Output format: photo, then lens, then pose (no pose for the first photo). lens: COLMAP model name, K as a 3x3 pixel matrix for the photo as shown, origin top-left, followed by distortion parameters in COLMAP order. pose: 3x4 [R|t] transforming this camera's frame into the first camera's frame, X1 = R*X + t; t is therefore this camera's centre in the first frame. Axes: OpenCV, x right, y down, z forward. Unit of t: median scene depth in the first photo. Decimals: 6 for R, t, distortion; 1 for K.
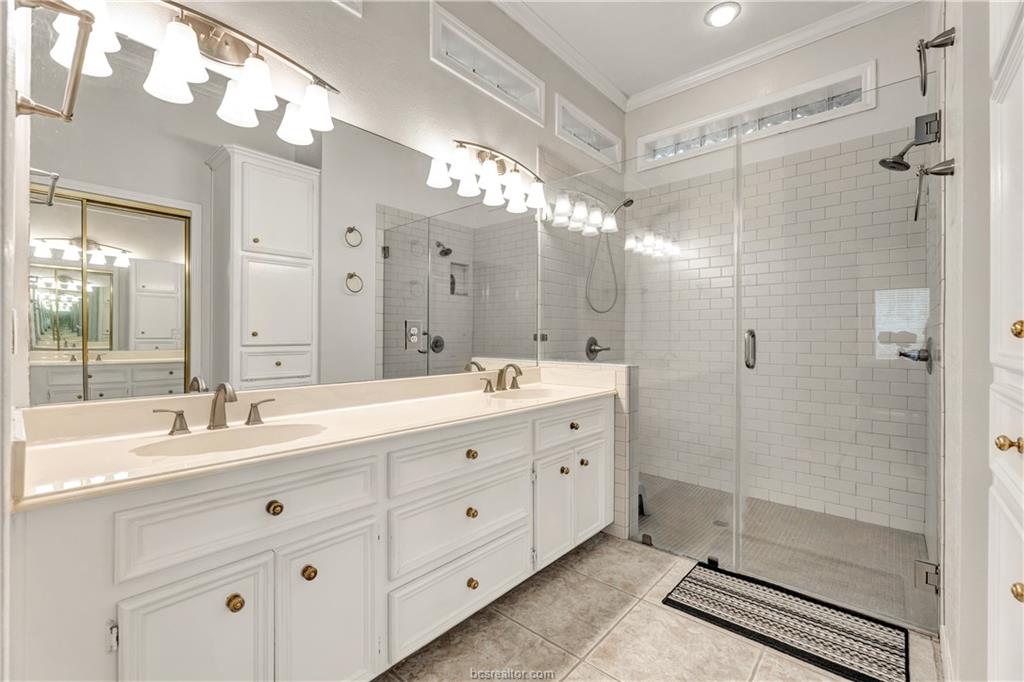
lens RADIAL K [[430.4, 0, 510.5], [0, 430.4, 337.2], [0, 0, 1]] dist [-0.000669, -0.000408]
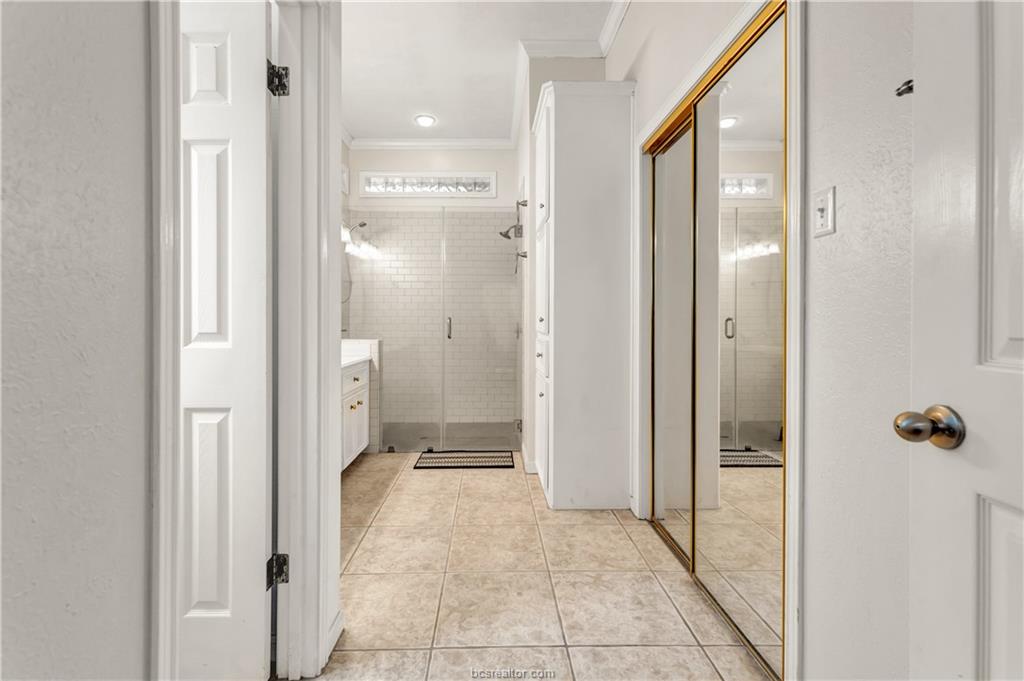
lens RADIAL K [[430.4, 0, 510.5], [0, 430.4, 336.7], [0, 0, 1]] dist [-0.000669, -0.000408]
pose [[0.715792, -0.024433, 0.697886, -0.543483], [-0.000765, 0.999360, 0.035773, -0.001735], [-0.698313, -0.026140, 0.715315, -0.505183]]
